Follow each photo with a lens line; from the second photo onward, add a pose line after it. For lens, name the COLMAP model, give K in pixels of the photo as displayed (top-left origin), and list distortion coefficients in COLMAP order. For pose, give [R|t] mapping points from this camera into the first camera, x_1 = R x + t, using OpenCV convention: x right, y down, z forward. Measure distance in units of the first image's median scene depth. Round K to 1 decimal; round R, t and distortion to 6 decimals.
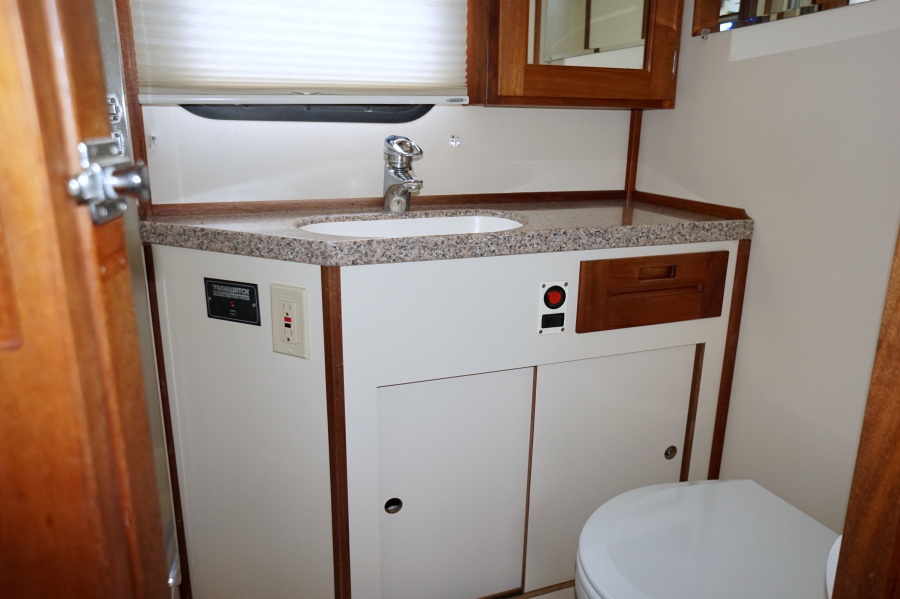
lens RADIAL K [[621.0, 0, 442.5], [0, 621.0, 296.6], [0, 0, 1]] dist [-0.077721, 0.096267]
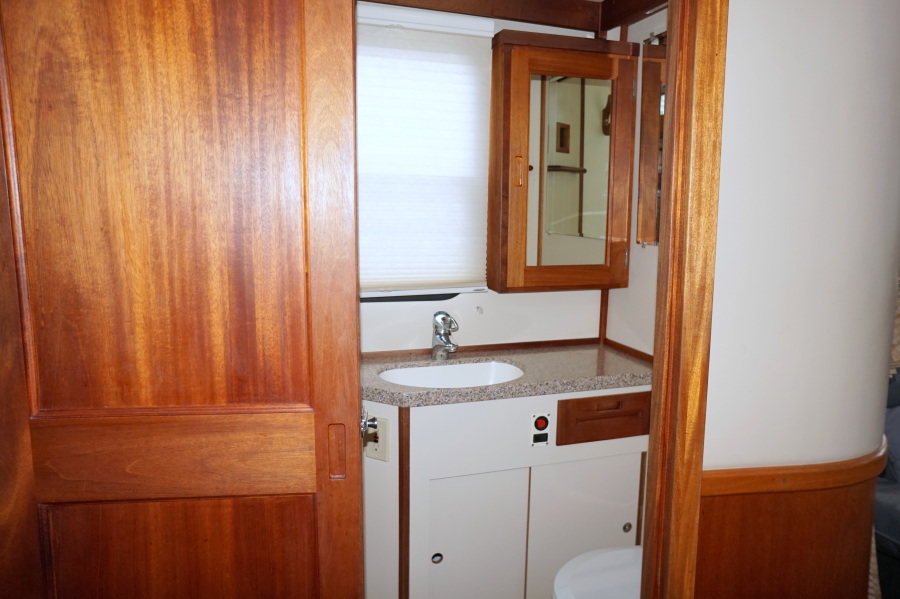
lens RADIAL K [[621.0, 0, 442.5], [0, 621.0, 296.6], [0, 0, 1]] dist [-0.077721, 0.096267]
pose [[0.999087, 0.005450, -0.042366, -0.005847], [-0.010622, 0.992369, -0.122844, -0.119011], [0.041374, 0.123181, 0.991521, -0.593570]]
